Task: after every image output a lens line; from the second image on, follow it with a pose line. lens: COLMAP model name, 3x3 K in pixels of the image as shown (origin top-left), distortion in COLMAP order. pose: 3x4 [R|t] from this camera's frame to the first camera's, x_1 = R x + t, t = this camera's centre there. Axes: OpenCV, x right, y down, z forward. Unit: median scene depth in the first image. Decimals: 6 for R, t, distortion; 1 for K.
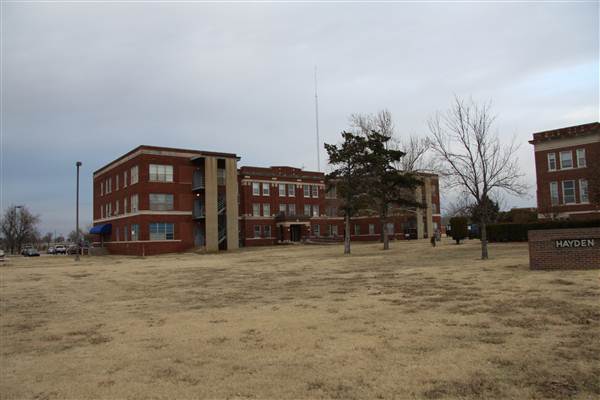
lens RADIAL K [[464.0, 0, 297.3], [0, 464.0, 201.4], [0, 0, 1]] dist [-0.180597, 0.138956]
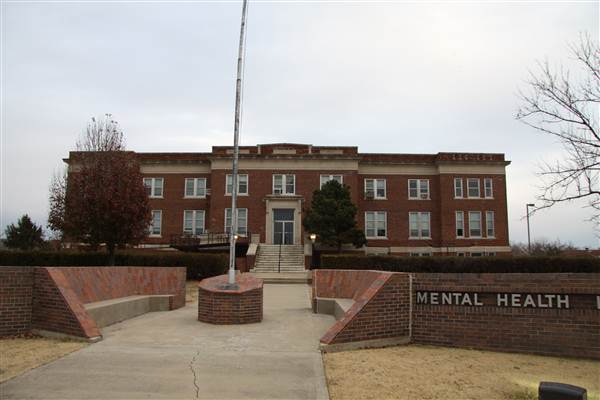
lens RADIAL K [[464.0, 0, 297.3], [0, 464.0, 201.4], [0, 0, 1]] dist [-0.180597, 0.138956]
pose [[0.662219, 0.132813, 0.737446, 0.343772], [-0.086585, 0.991137, -0.100750, -0.006514], [-0.744291, 0.002867, 0.667850, 0.130840]]
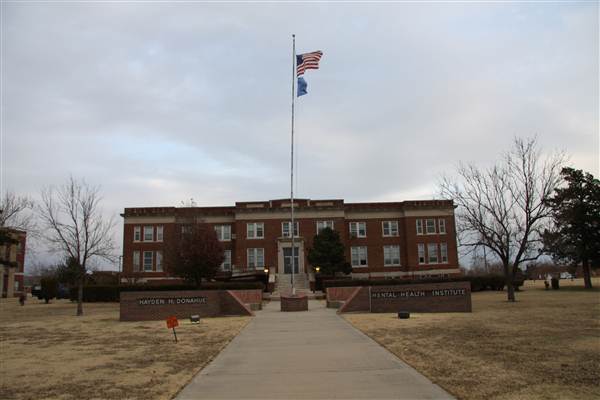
lens RADIAL K [[464.0, 0, 297.3], [0, 464.0, 201.4], [0, 0, 1]] dist [-0.180597, 0.138956]
pose [[0.642712, 0.153683, 0.750535, -0.118888], [-0.050406, 0.986033, -0.158740, -0.008809], [-0.764448, 0.064193, 0.641482, -0.175416]]
